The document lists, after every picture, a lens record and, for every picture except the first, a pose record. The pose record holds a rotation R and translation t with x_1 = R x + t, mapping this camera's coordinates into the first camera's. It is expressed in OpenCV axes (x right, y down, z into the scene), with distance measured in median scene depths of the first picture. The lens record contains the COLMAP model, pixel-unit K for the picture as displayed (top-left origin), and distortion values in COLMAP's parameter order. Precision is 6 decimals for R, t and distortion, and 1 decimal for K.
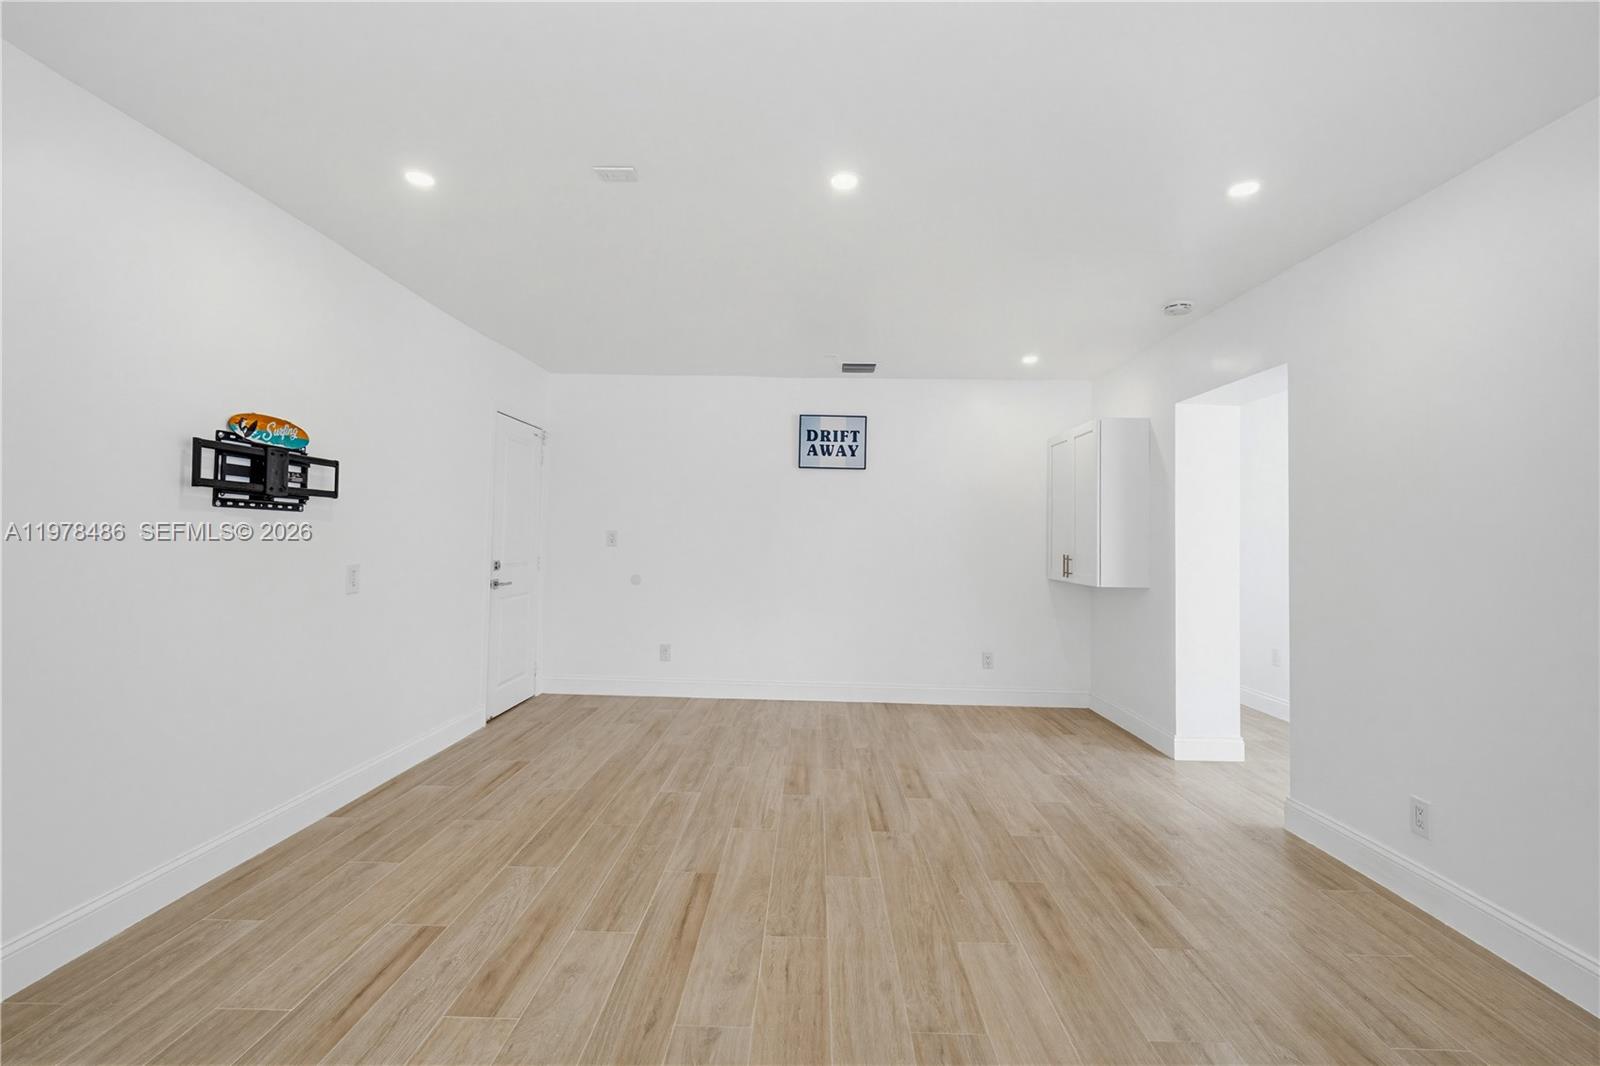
lens RADIAL K [[703.2, 0, 800.0], [0, 703.2, 533.0], [0, 0, 1]] dist [-0.003565, 0.000713]
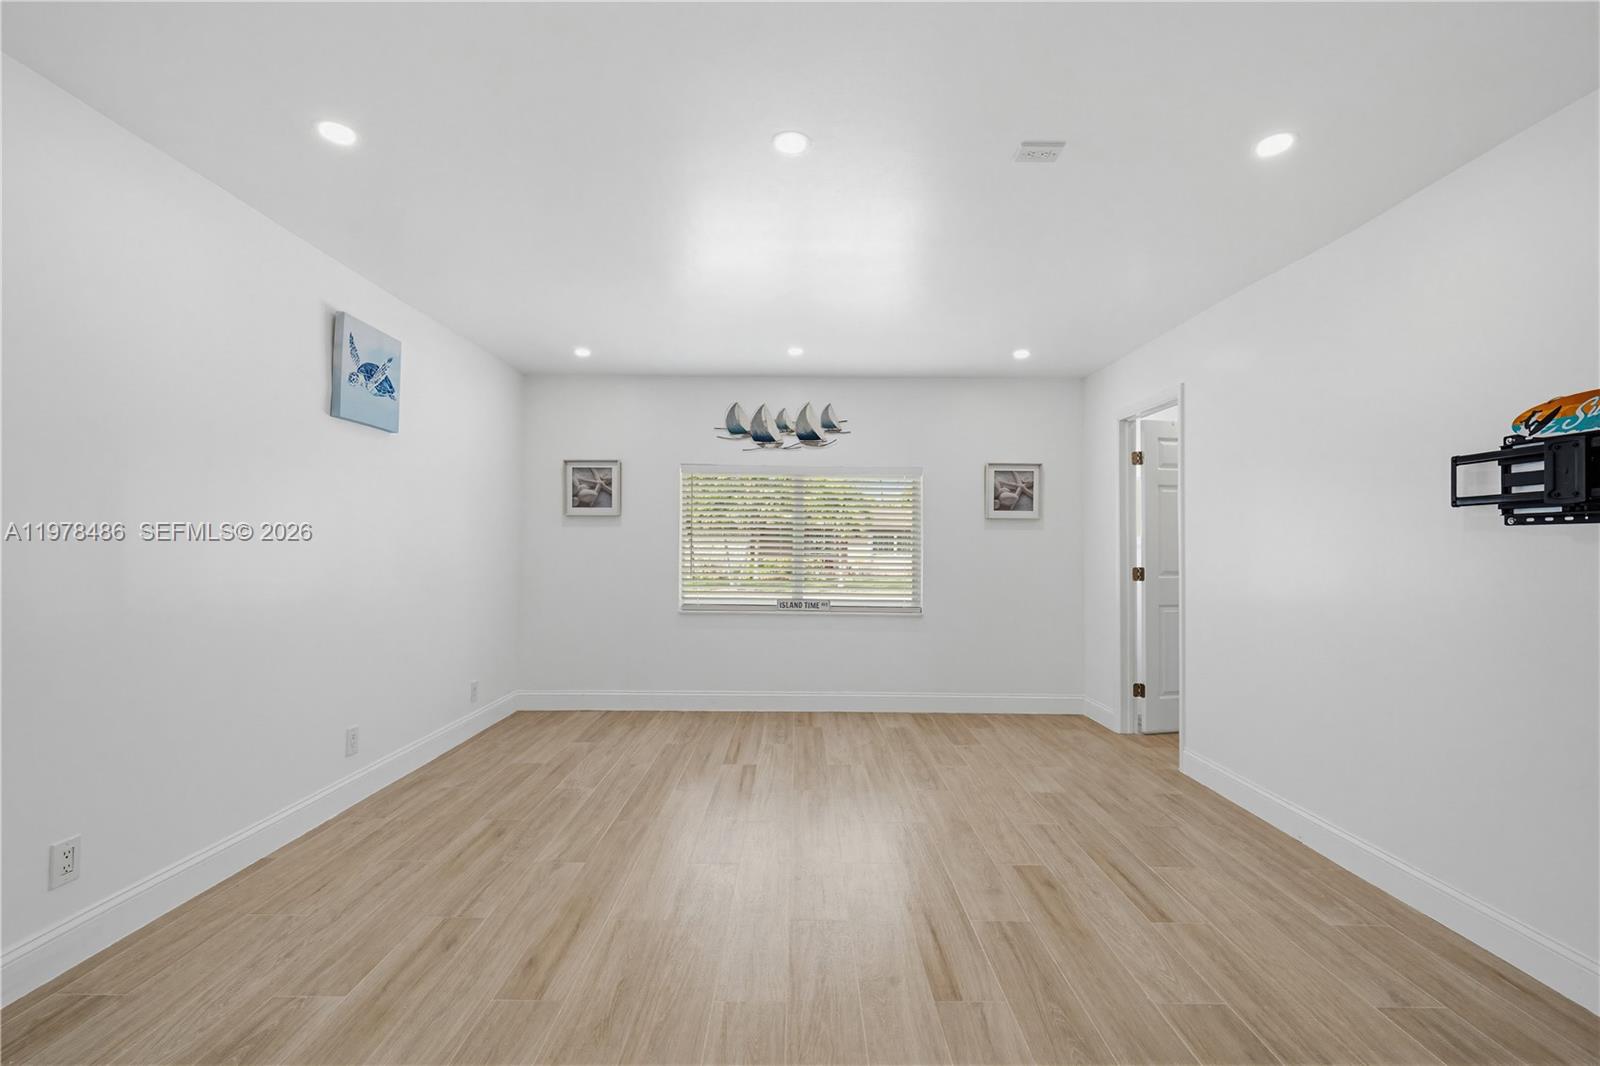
lens RADIAL K [[703.2, 0, 800.0], [0, 703.2, 533.0], [0, 0, 1]] dist [-0.003565, 0.000713]
pose [[-0.999334, -0.028590, -0.022676, 0.053225], [-0.027943, 0.999207, -0.028348, 0.019354], [0.023468, -0.027696, -0.999341, 1.723992]]
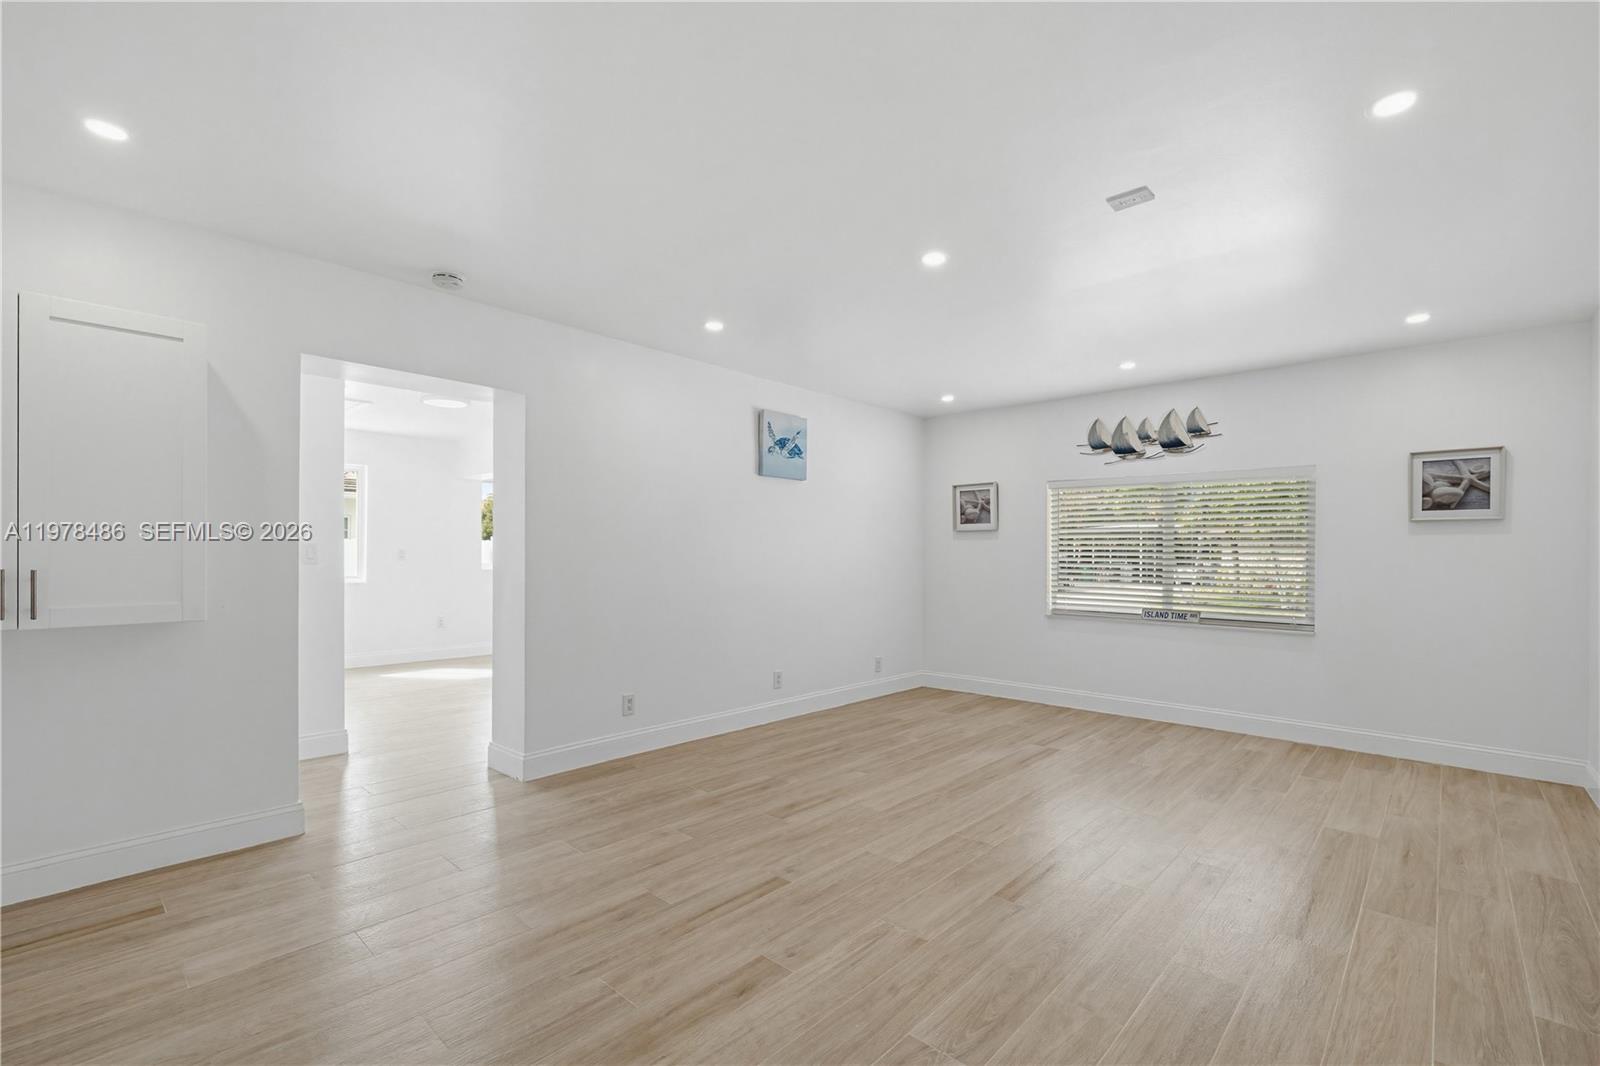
lens RADIAL K [[712.2, 0, 800.6], [0, 712.2, 554.9], [0, 0, 1]] dist [-0.005422, 0.000470]
pose [[-0.746153, -0.024775, 0.665313, -0.557717], [-0.026688, 0.999617, 0.007292, 0.010477], [-0.665239, -0.012315, -0.746529, 1.900042]]
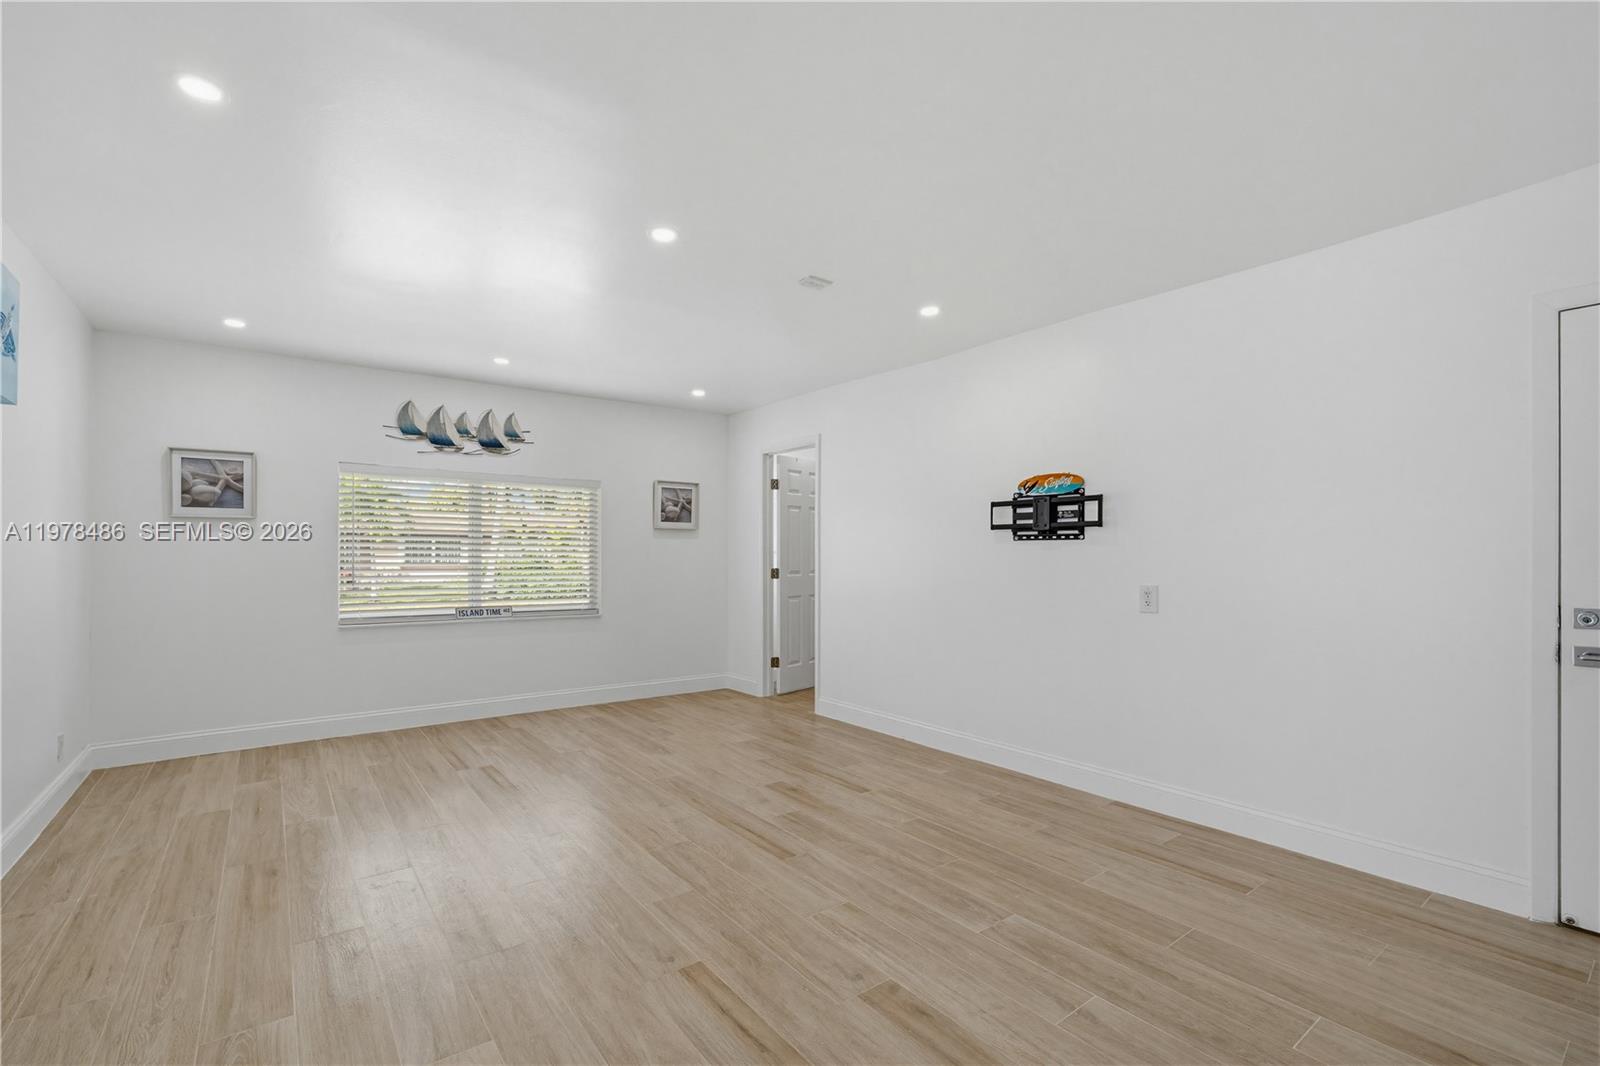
lens RADIAL K [[712.2, 0, 800.6], [0, 712.2, 554.9], [0, 0, 1]] dist [-0.005422, 0.000470]
pose [[-0.784527, -0.021989, -0.619705, 0.544492], [-0.012371, 0.999727, -0.019811, 0.032597], [0.619971, -0.007876, -0.784585, 1.861879]]
